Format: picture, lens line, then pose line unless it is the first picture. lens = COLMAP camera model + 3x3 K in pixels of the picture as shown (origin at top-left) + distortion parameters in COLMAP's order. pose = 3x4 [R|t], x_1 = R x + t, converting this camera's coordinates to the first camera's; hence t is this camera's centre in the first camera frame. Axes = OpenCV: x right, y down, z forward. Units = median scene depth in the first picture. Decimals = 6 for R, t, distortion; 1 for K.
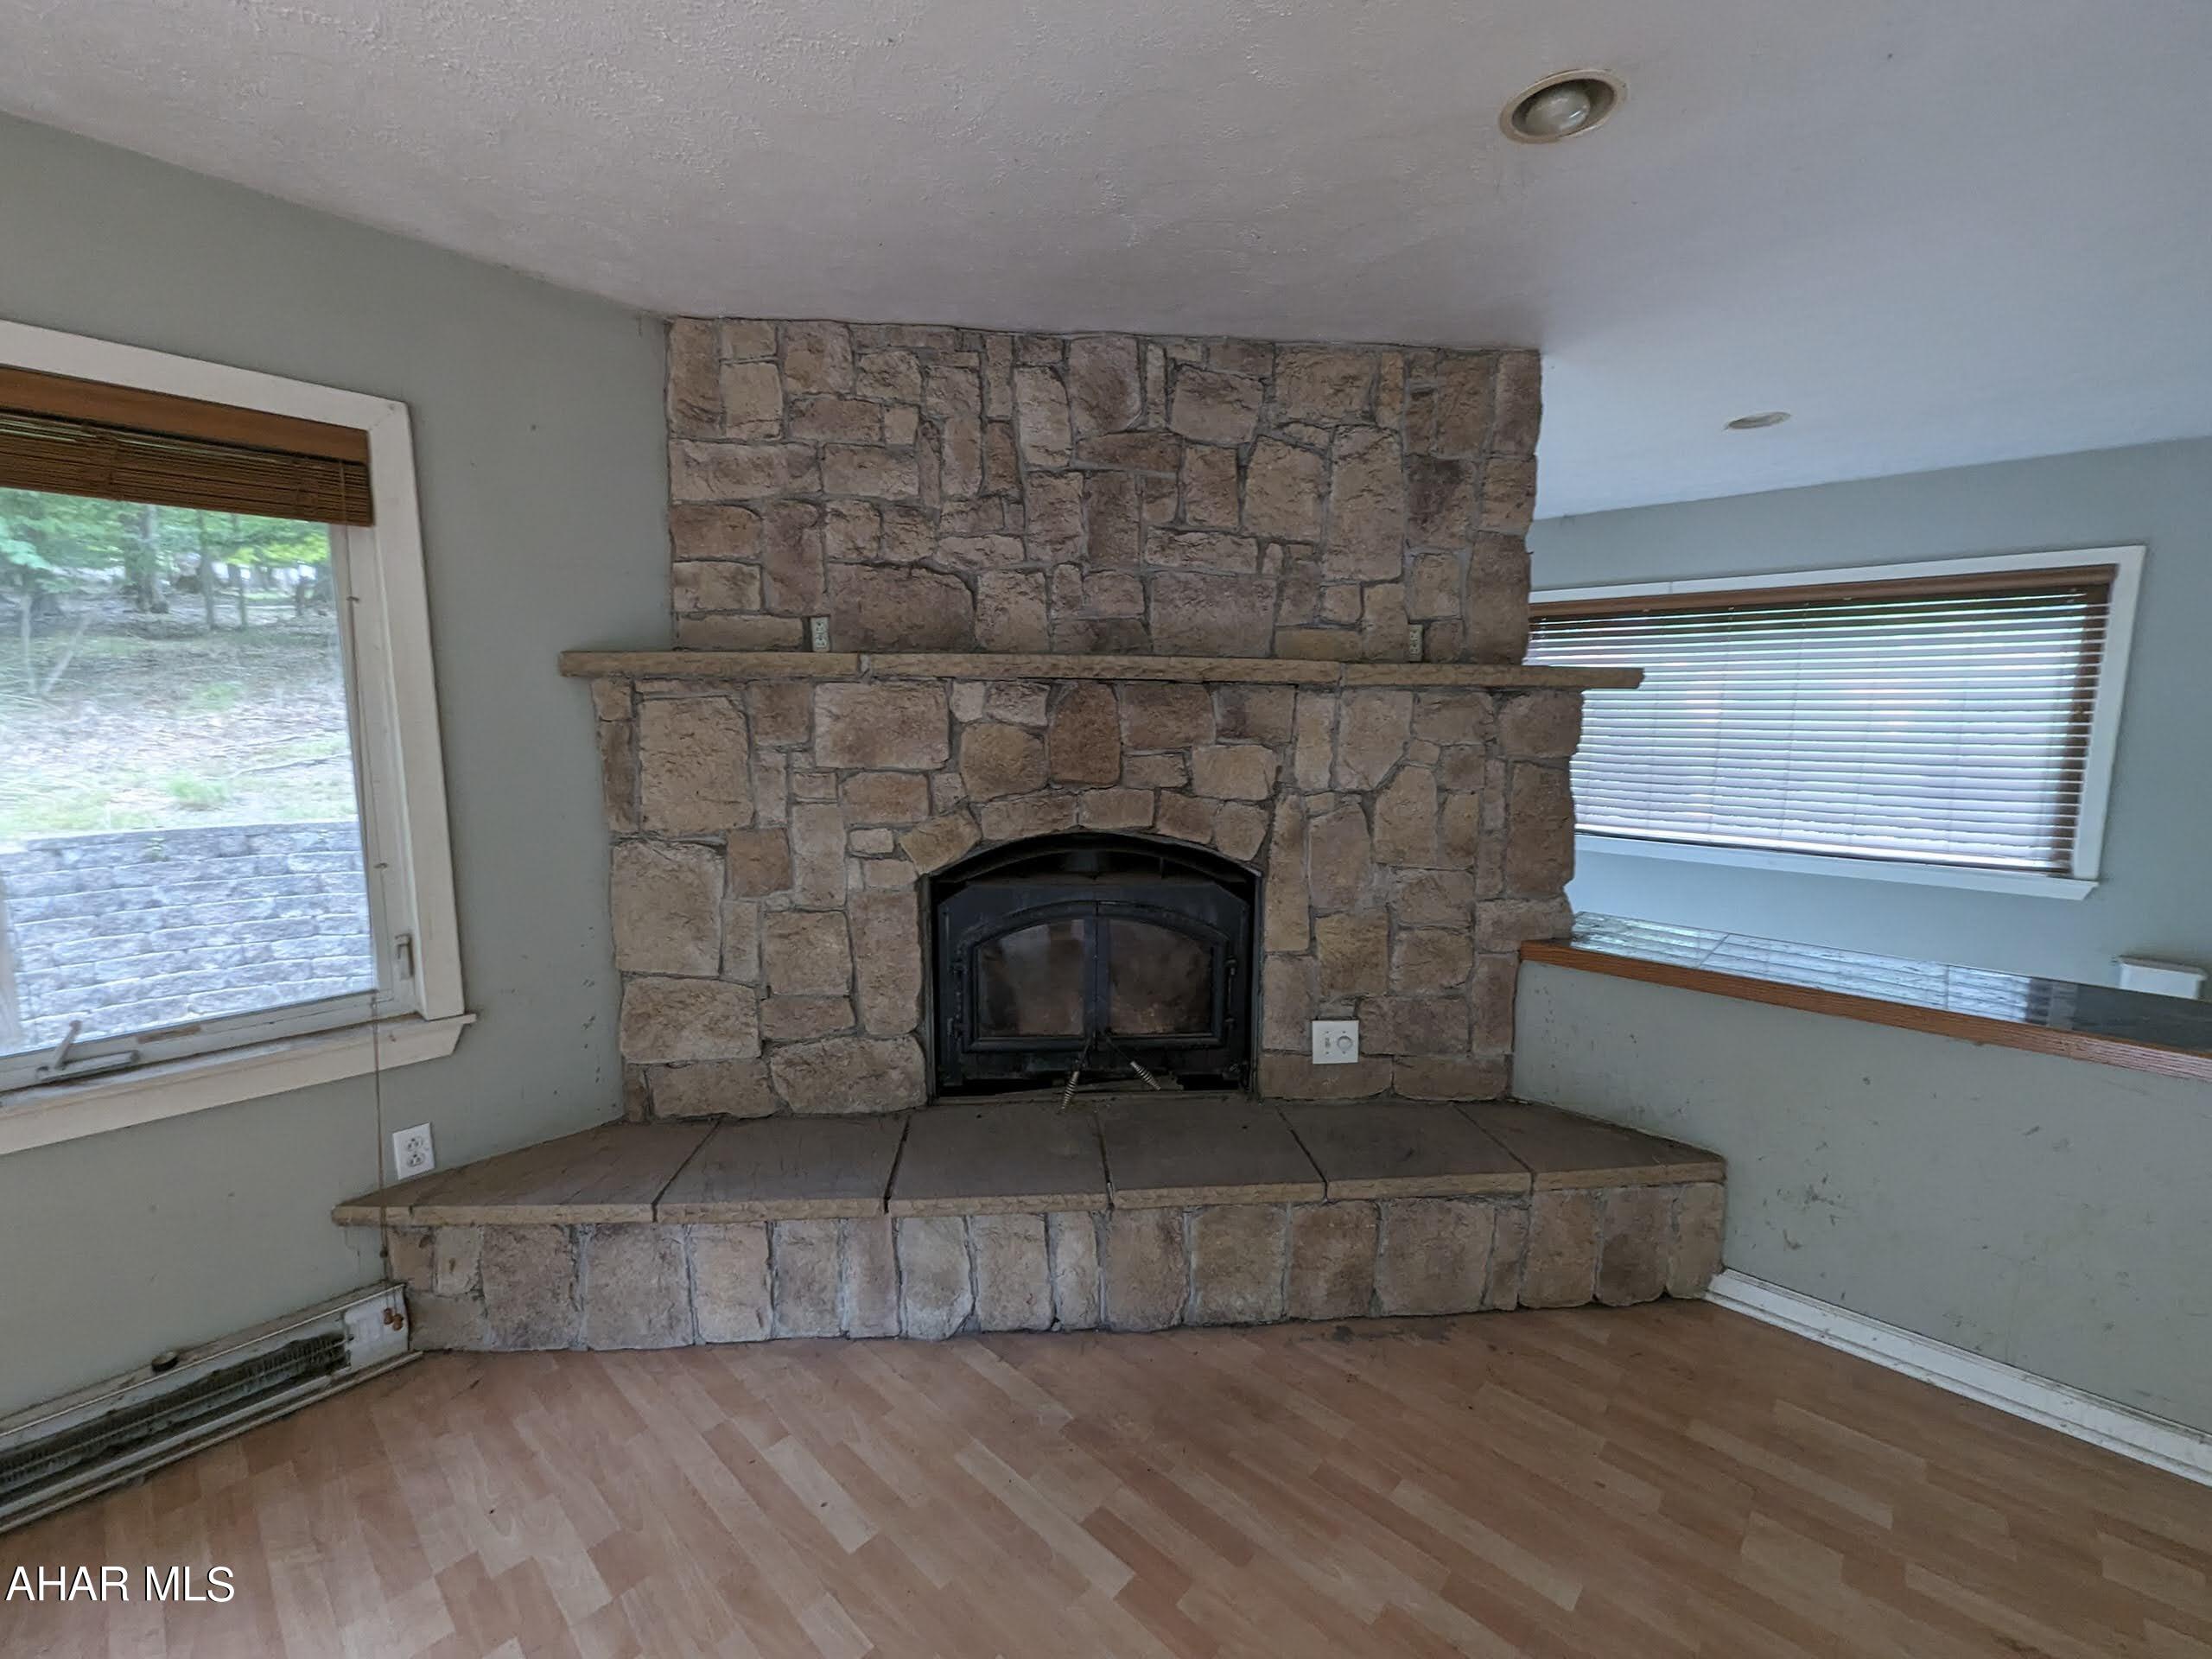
lens RADIAL K [[921.4, 0, 1110.3], [0, 921.4, 834.0], [0, 0, 1]] dist [0.002958, -0.000483]
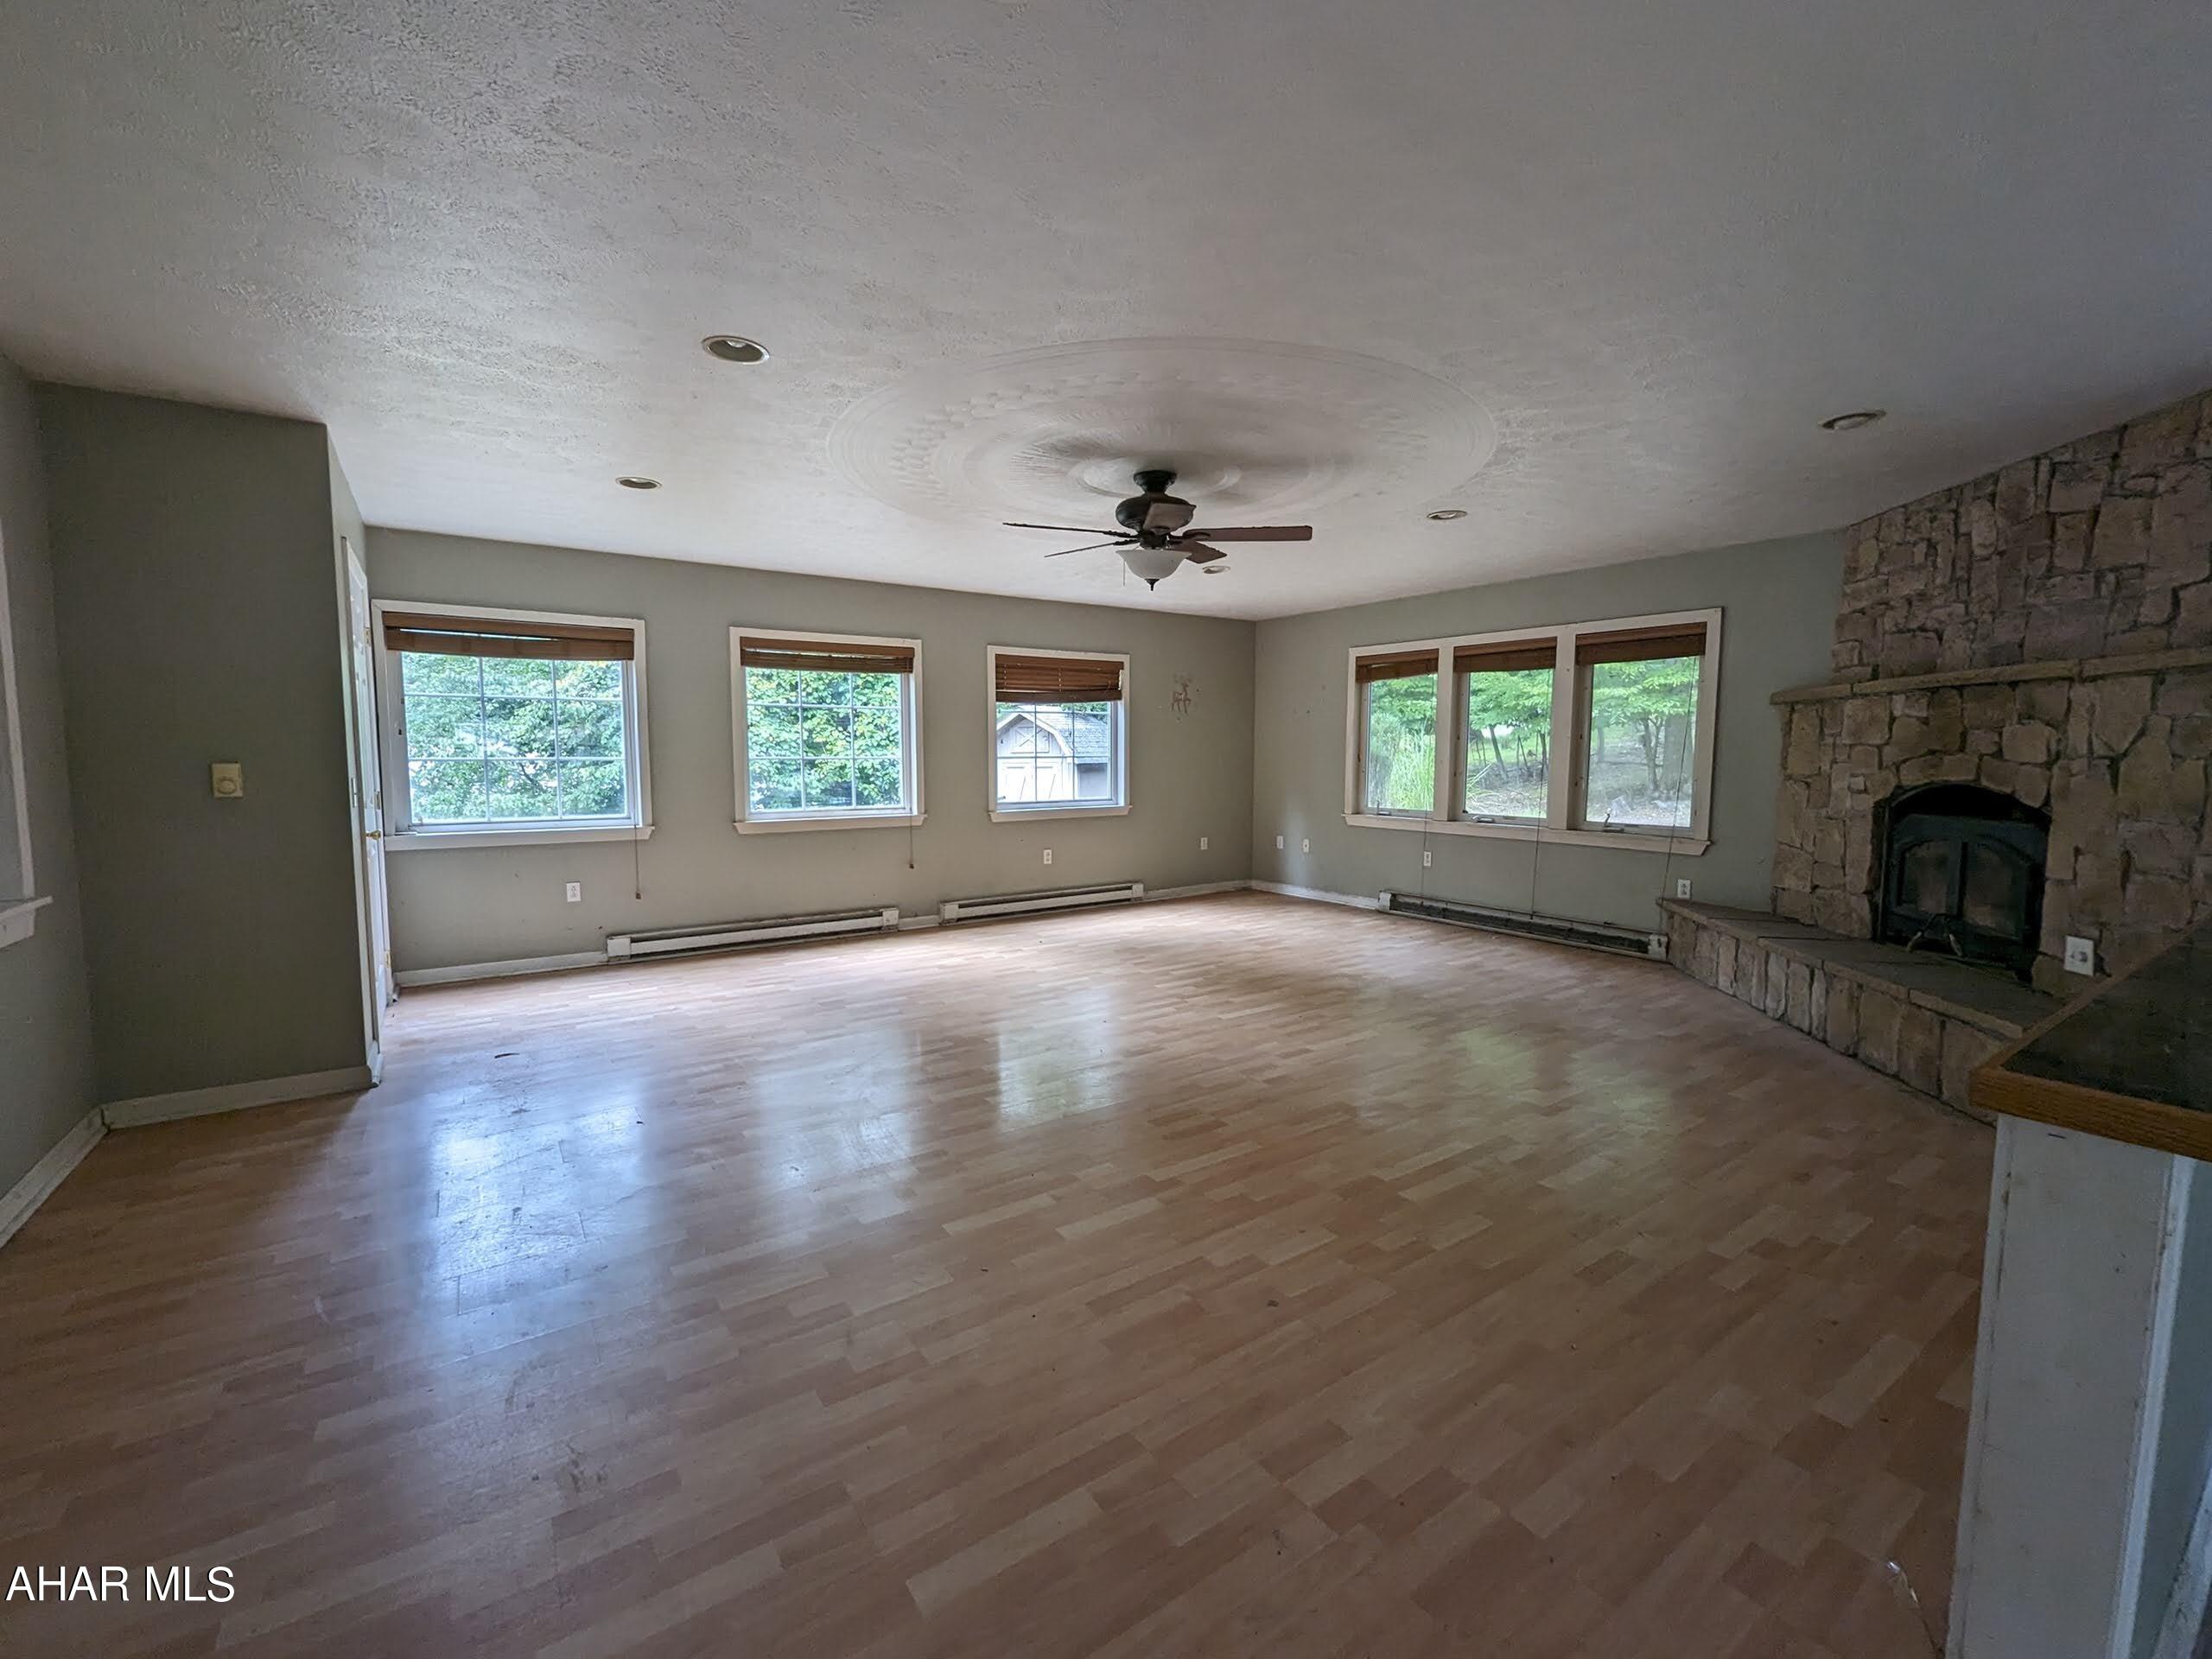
lens RADIAL K [[921.4, 0, 1111.0], [0, 921.4, 836.1], [0, 0, 1]] dist [0.002958, -0.000483]
pose [[-0.215507, 0.078361, -0.973353, 1.861684], [-0.139422, 0.984094, 0.110094, 0.115914], [0.966498, 0.159433, -0.201154, -0.062535]]
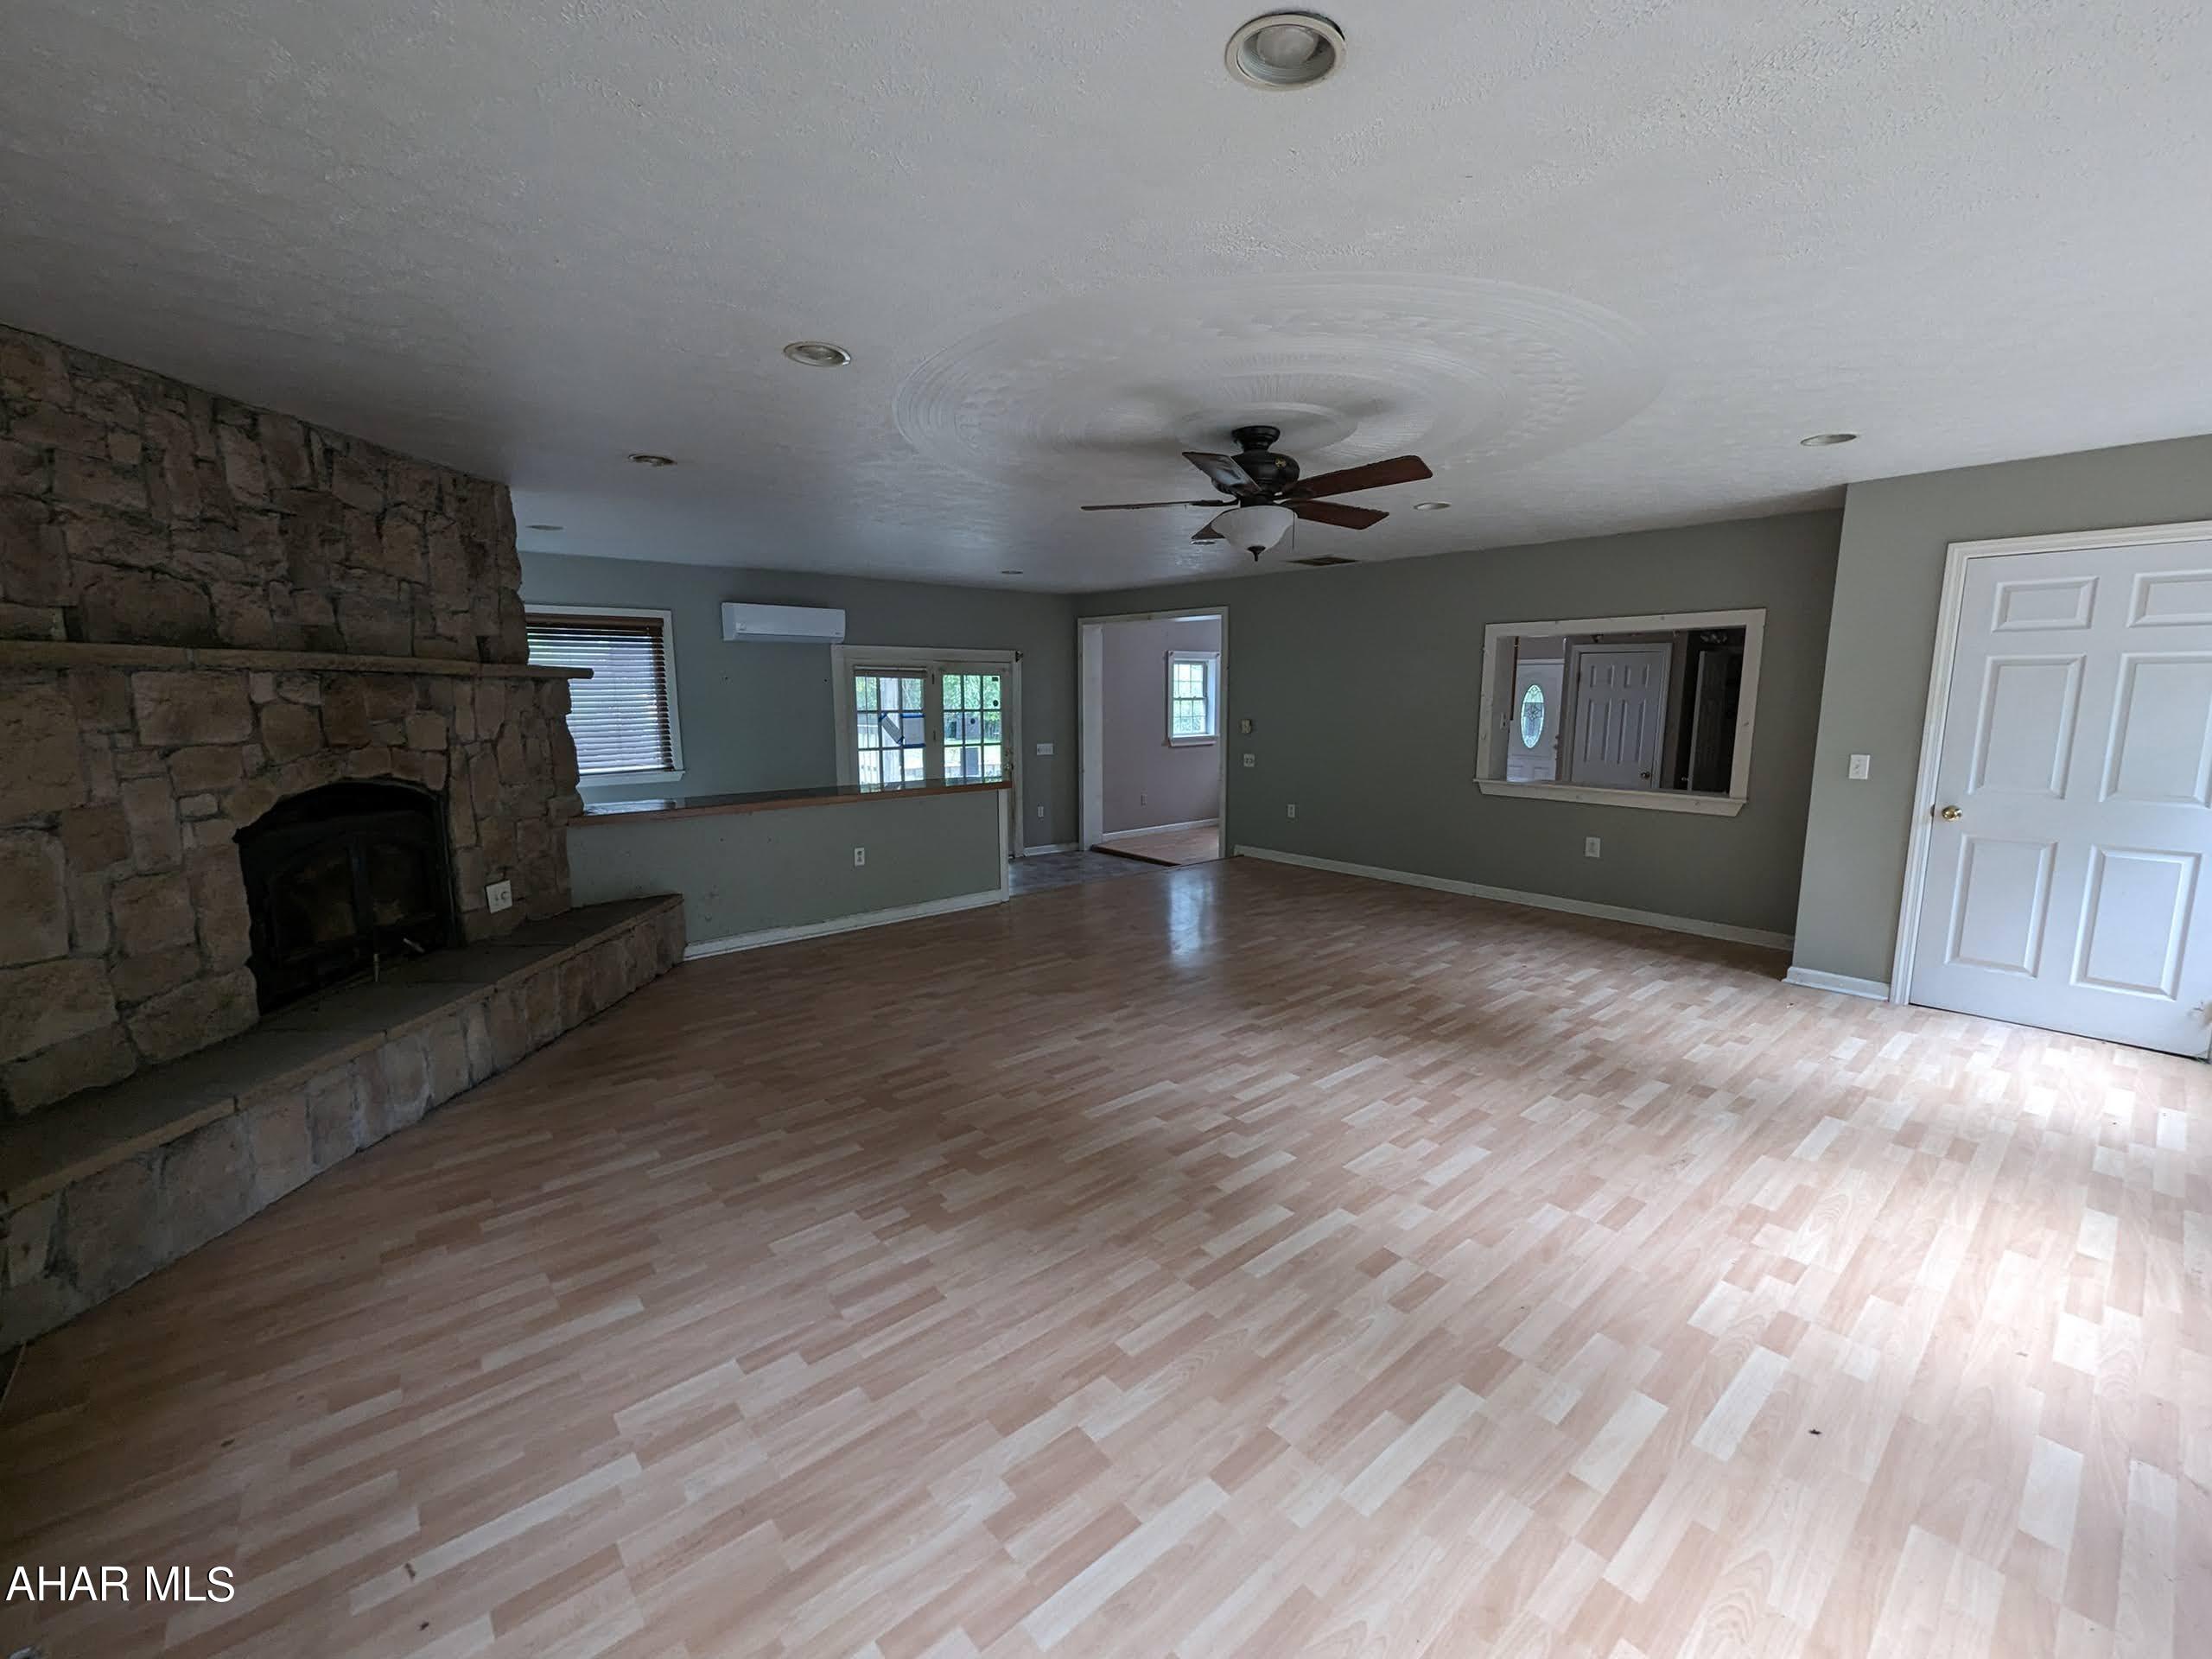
lens RADIAL K [[921.4, 0, 1097.7], [0, 921.4, 832.9], [0, 0, 1]] dist [0.002958, -0.000483]
pose [[0.127167, -0.159936, 0.978902, -1.263635], [0.140302, 0.979892, 0.141871, 0.035457], [-0.981908, 0.119301, 0.147049, -0.302538]]
